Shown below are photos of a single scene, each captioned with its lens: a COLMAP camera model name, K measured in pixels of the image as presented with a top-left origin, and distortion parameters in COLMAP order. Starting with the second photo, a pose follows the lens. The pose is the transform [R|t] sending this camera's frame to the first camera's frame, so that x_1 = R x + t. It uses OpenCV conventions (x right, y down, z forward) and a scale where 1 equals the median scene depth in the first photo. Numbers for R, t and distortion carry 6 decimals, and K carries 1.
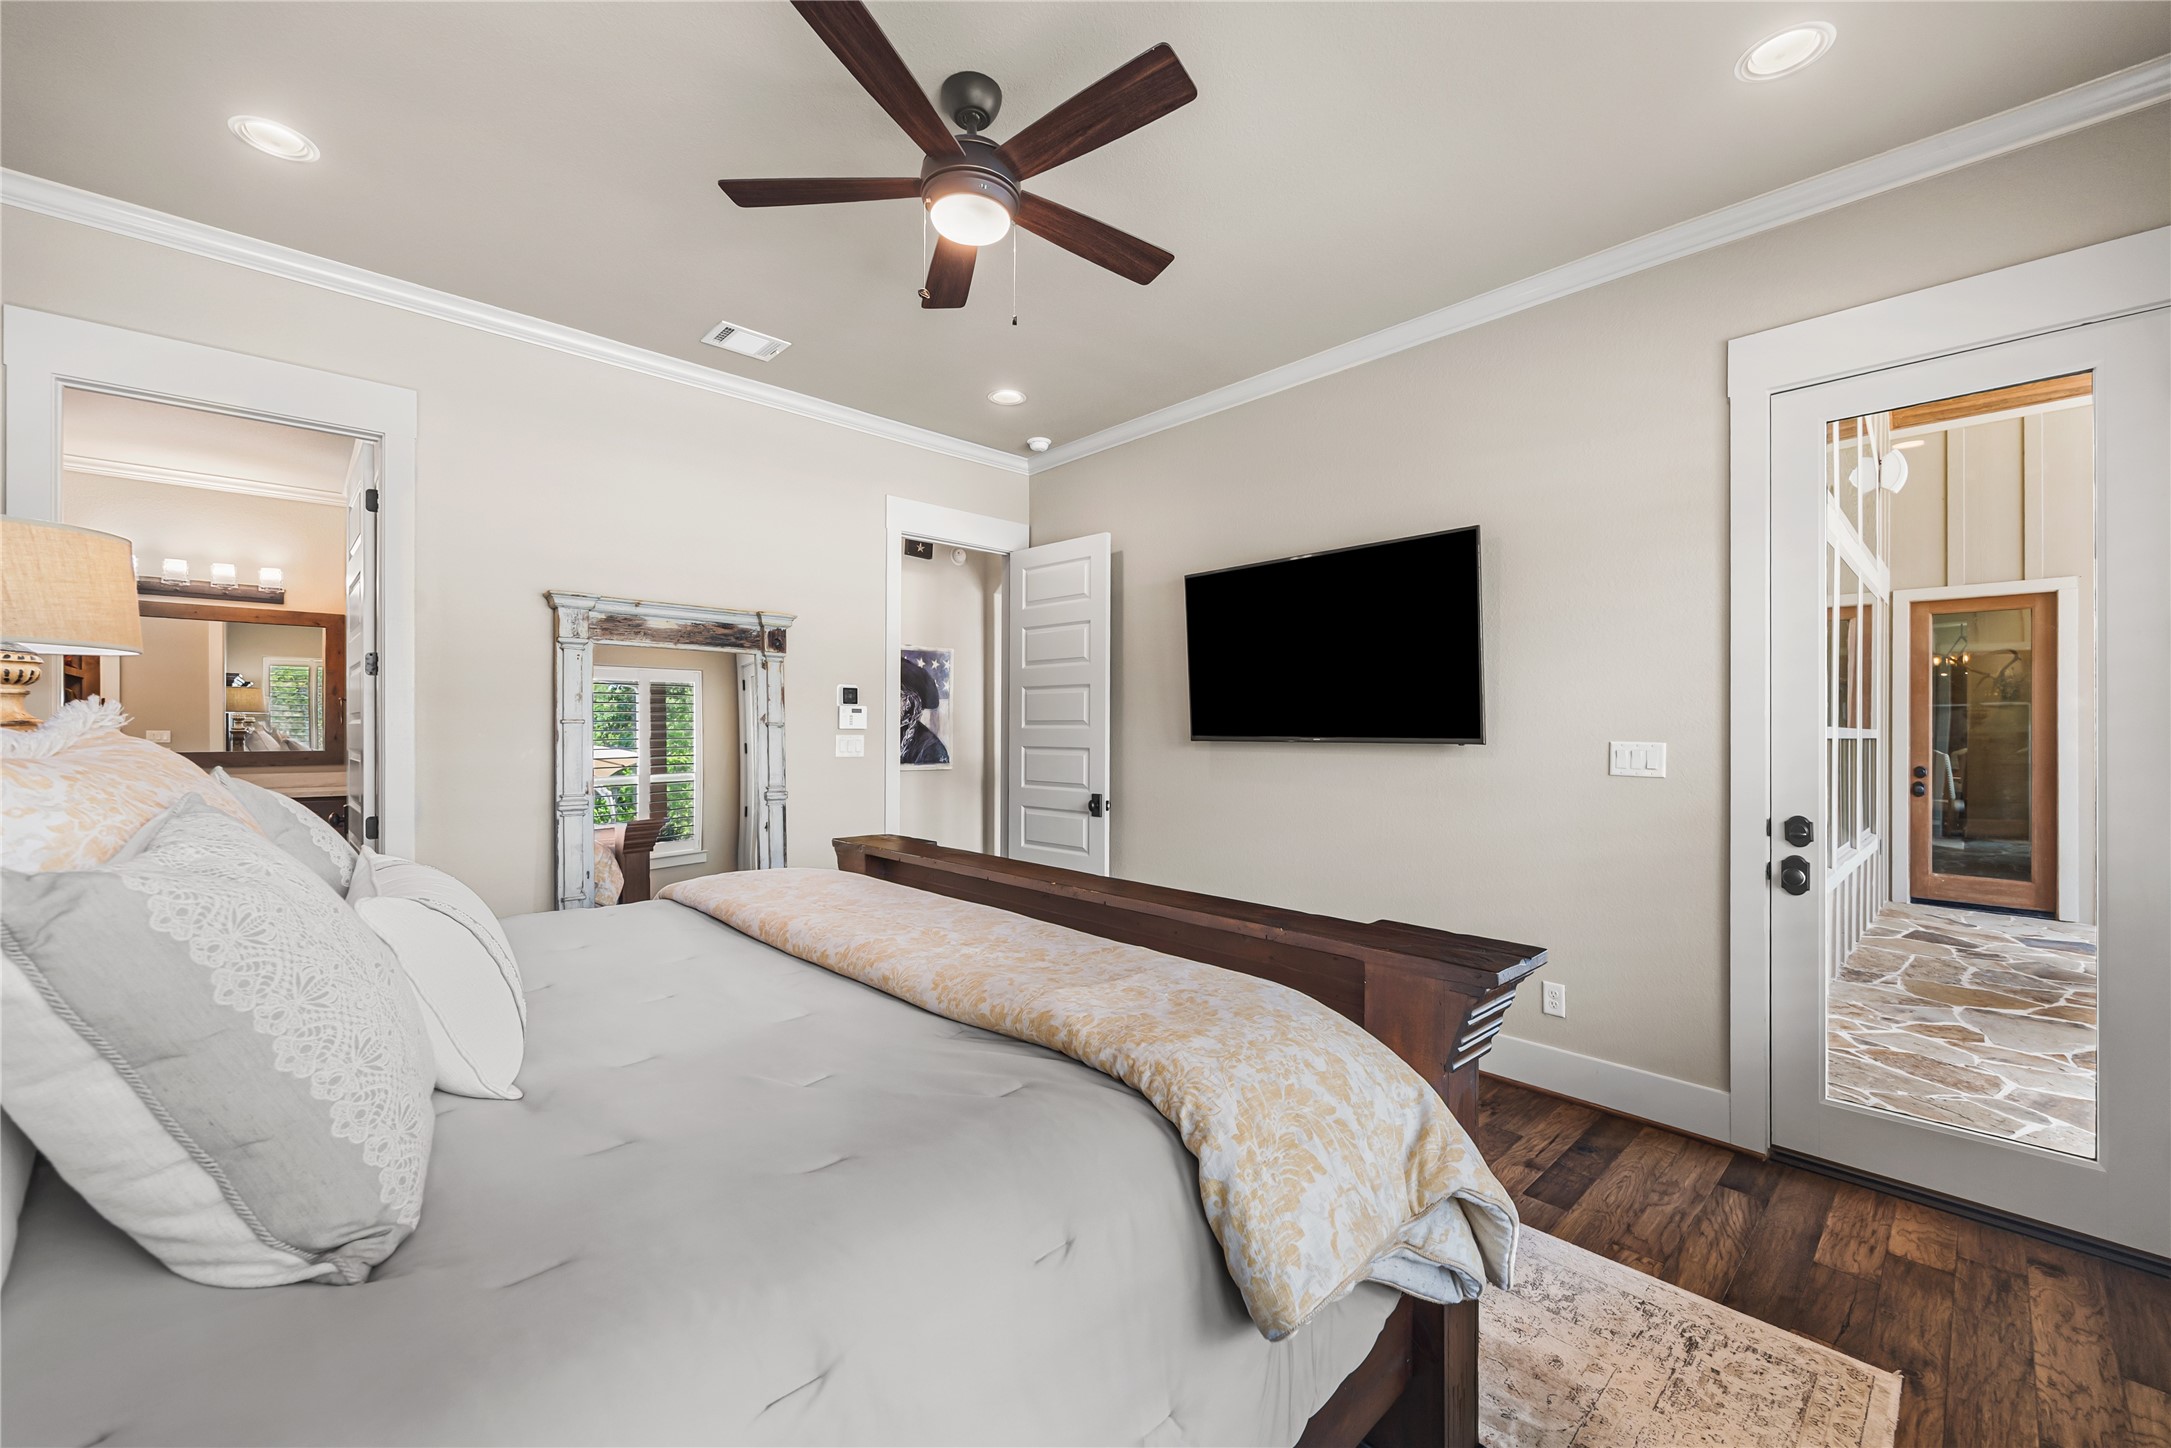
lens RADIAL K [[835.1, 0, 1096.6], [0, 835.1, 730.0], [0, 0, 1]] dist [-0.000581, 0.000076]
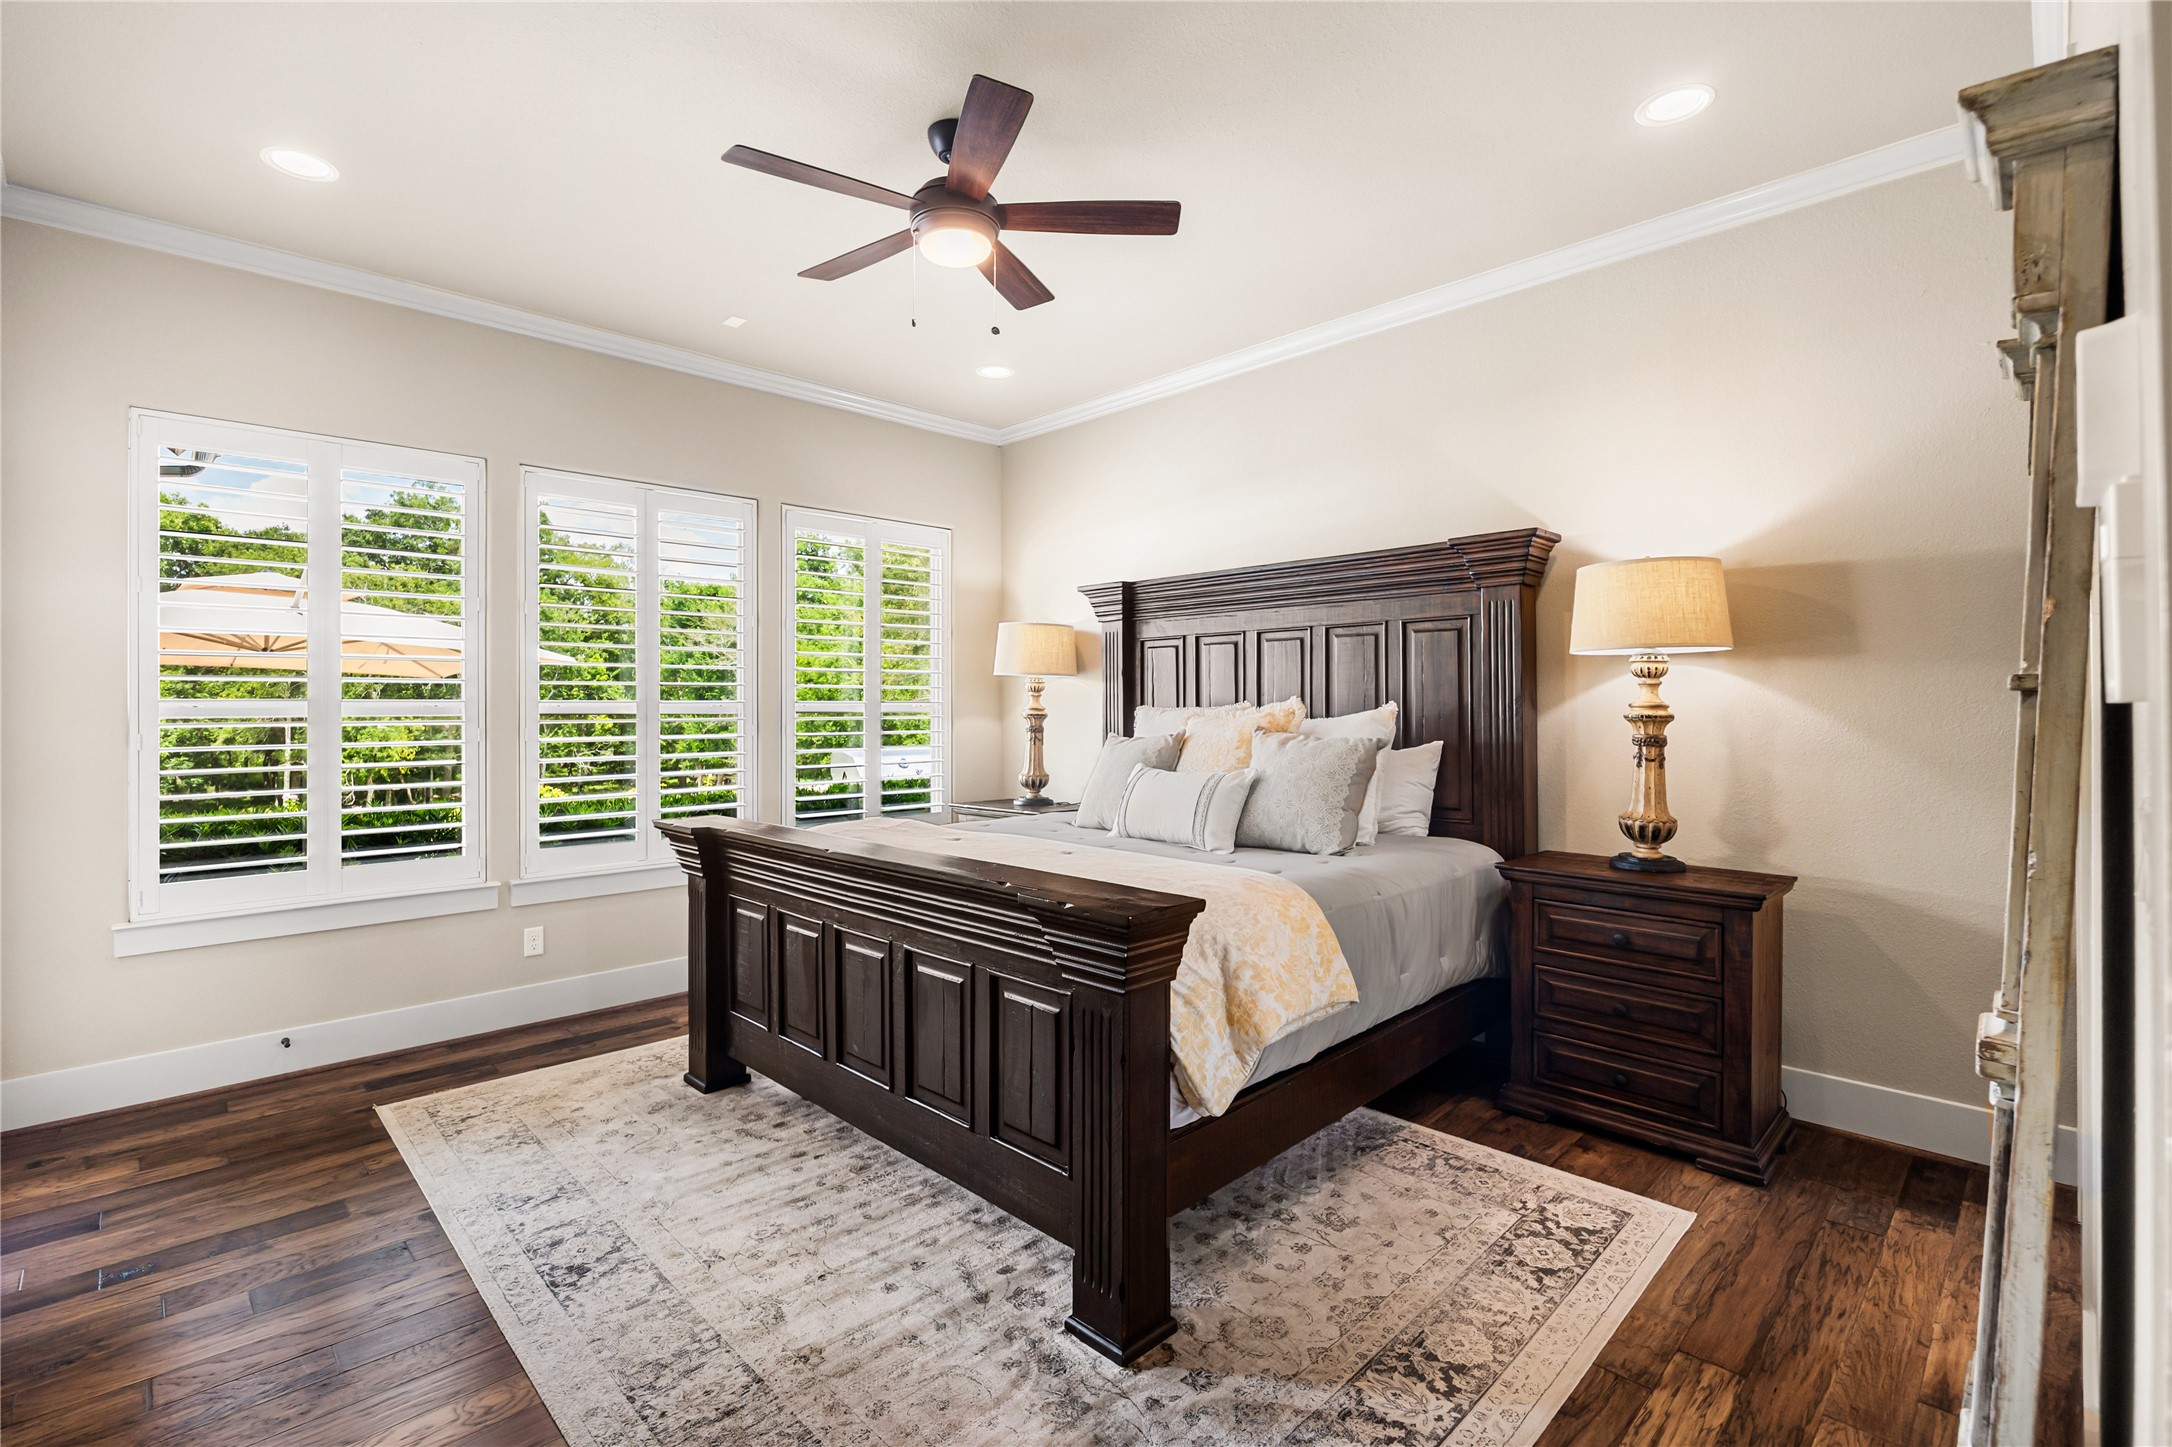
lens RADIAL K [[970.2, 0, 1086.0], [0, 970.2, 723.5], [0, 0, 1]] dist [0.000214, 0.000036]
pose [[-0.999442, -0.000995, -0.033378, -0.309783], [-0.001251, 0.999970, 0.007644, 0.008375], [0.033369, 0.007681, -0.999414, 2.515608]]
